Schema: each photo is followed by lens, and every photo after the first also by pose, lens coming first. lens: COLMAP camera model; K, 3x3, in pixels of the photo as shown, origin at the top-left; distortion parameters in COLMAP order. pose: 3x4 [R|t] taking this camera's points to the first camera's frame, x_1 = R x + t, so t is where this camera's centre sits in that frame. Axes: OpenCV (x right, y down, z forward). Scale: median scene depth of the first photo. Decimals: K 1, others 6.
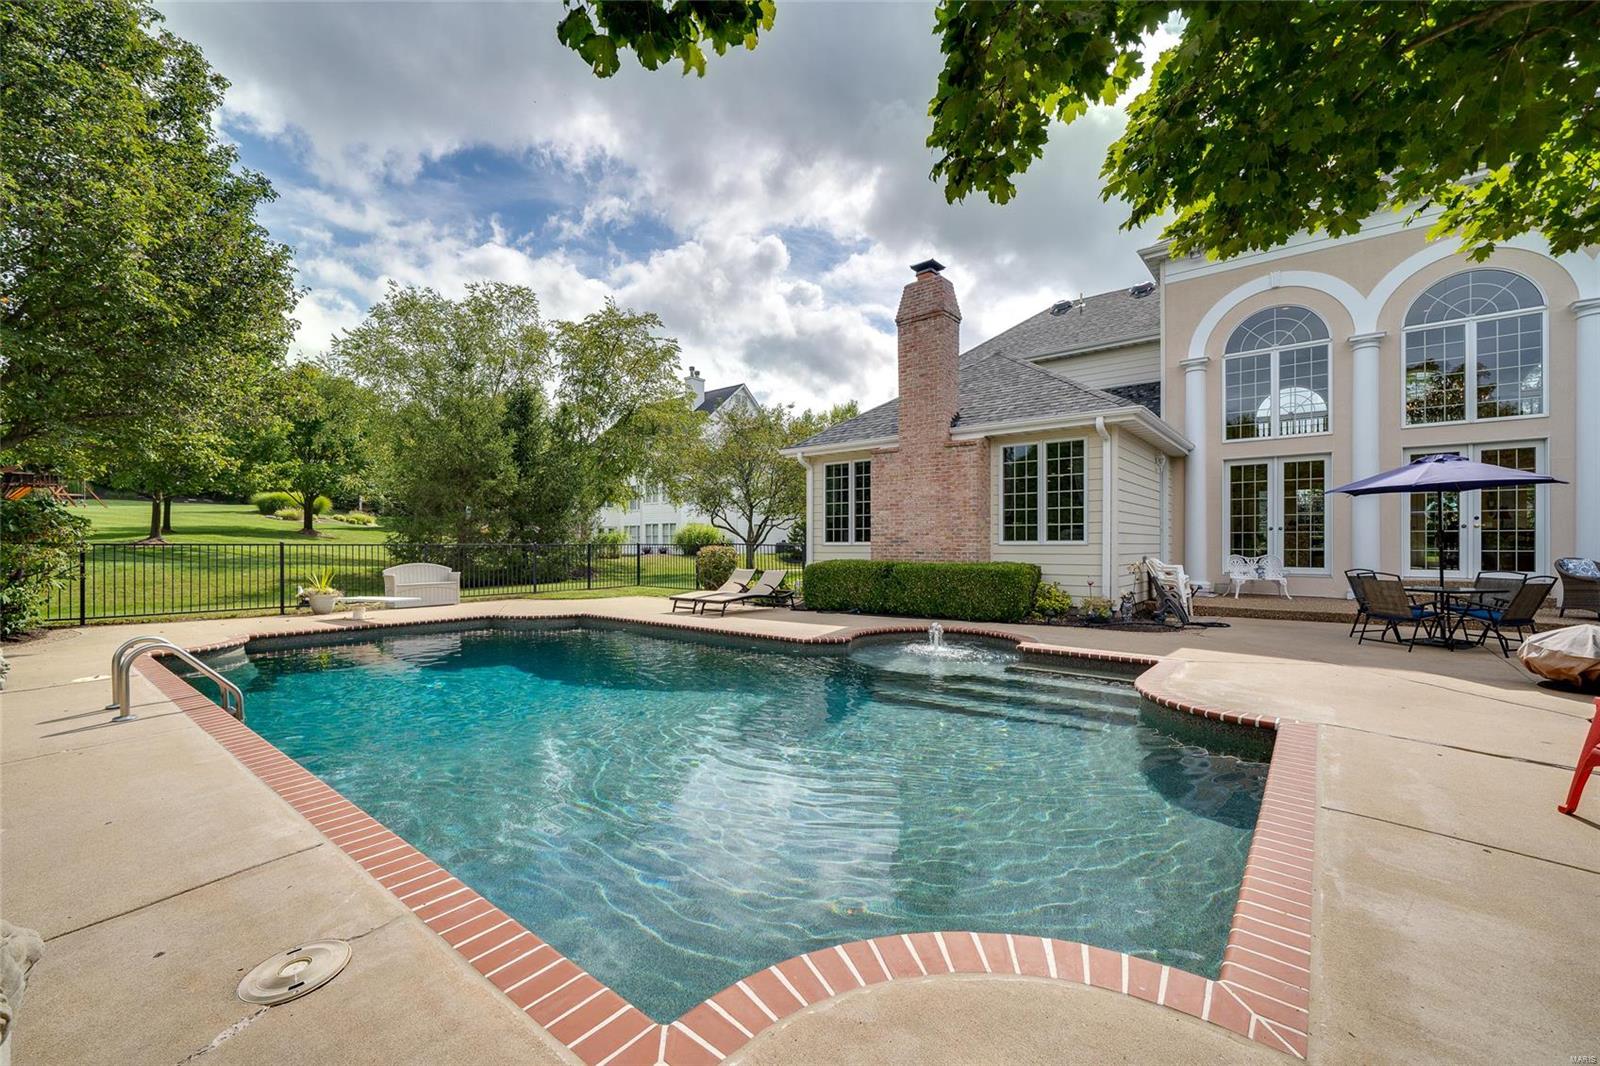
lens RADIAL K [[668.4, 0, 795.5], [0, 668.4, 539.2], [0, 0, 1]] dist [0.000809, 0.000484]
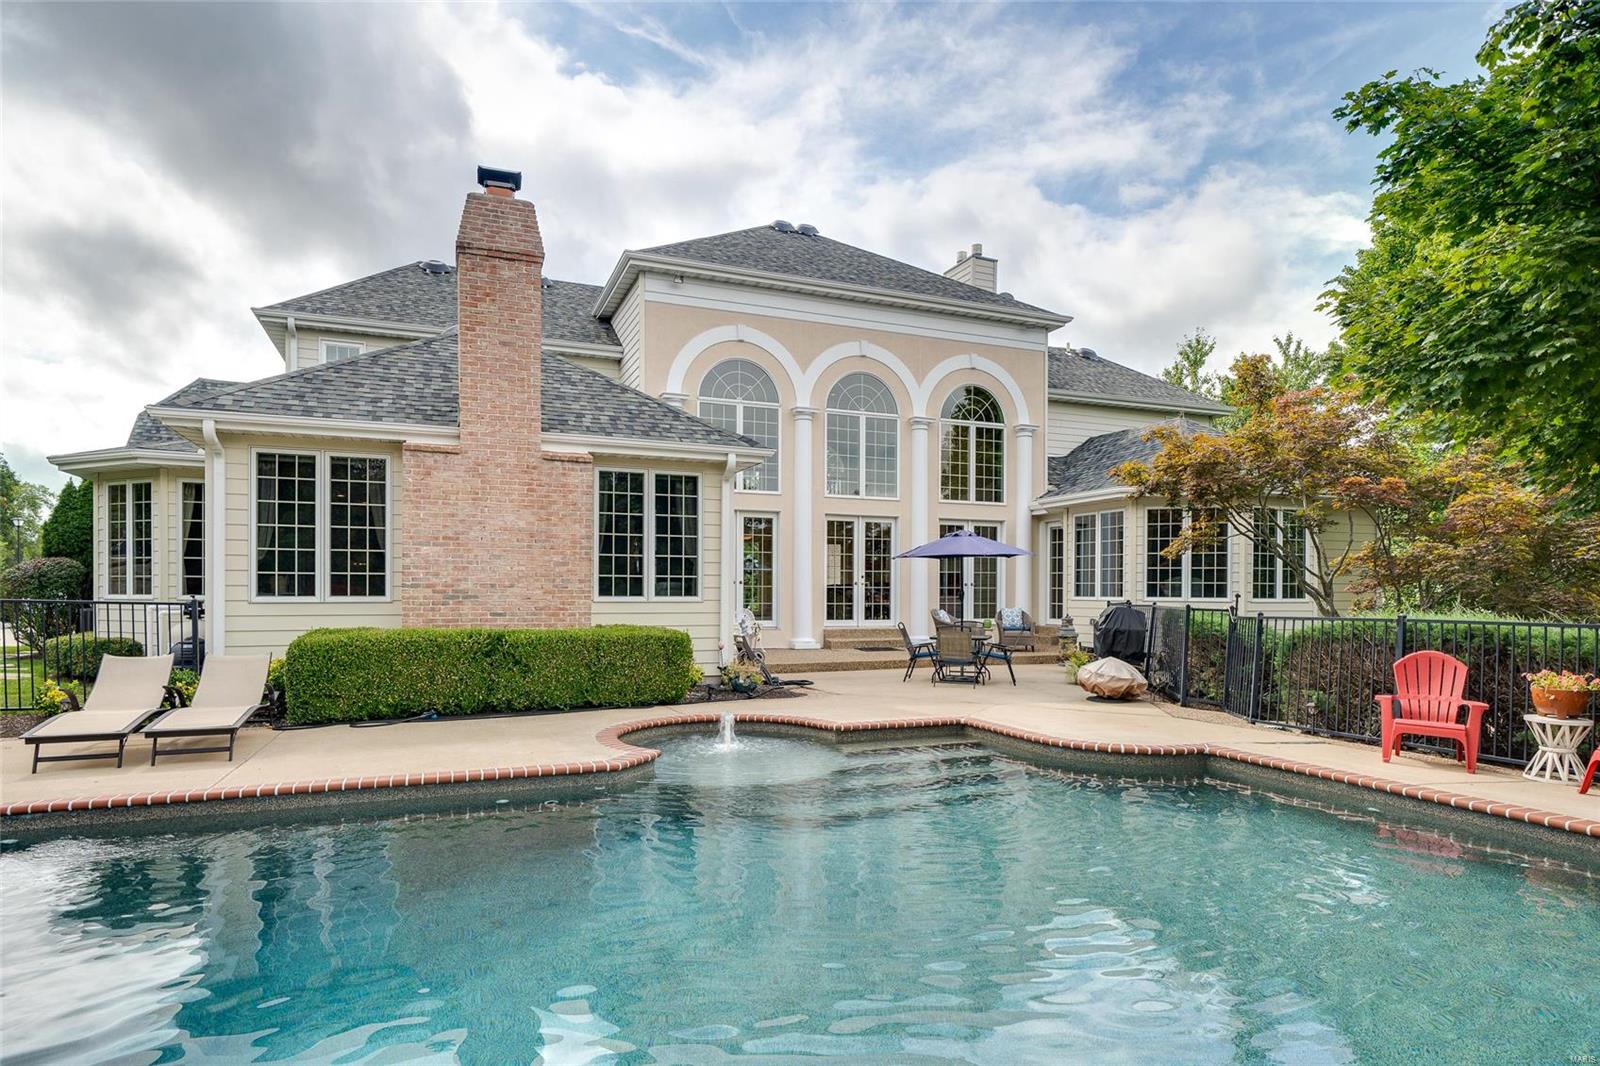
lens RADIAL K [[861.5, 0, 785.9], [0, 861.5, 598.9], [0, 0, 1]] dist [0.002353, 0.001892]
pose [[0.490838, -0.003373, 0.871244, -0.424435], [-0.001569, 0.999987, 0.004756, 0.000644], [-0.871250, -0.003701, 0.490826, 0.354992]]
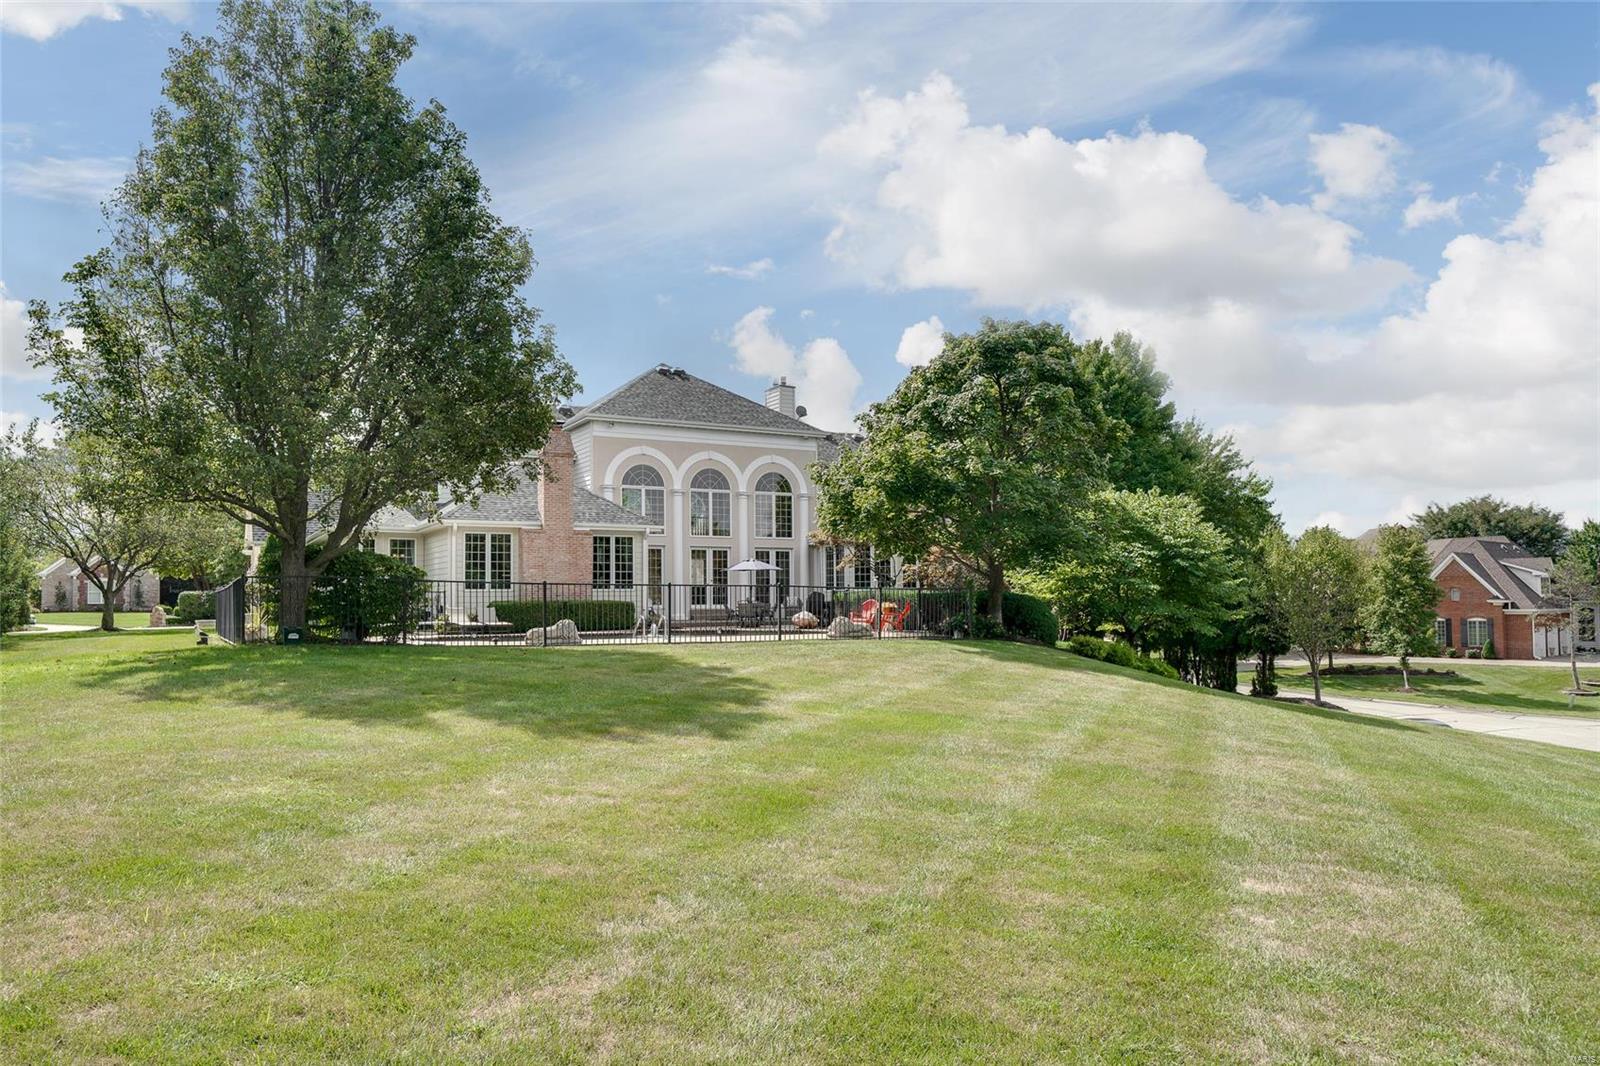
lens RADIAL K [[1054.6, 0, 801.9], [0, 1054.6, 540.4], [0, 0, 1]] dist [0.003919, 0.001683]
pose [[0.365189, 0.053931, 0.929370, -2.099781], [0.010592, 0.998015, -0.062076, 0.053881], [-0.930873, 0.032513, 0.363893, -0.535227]]
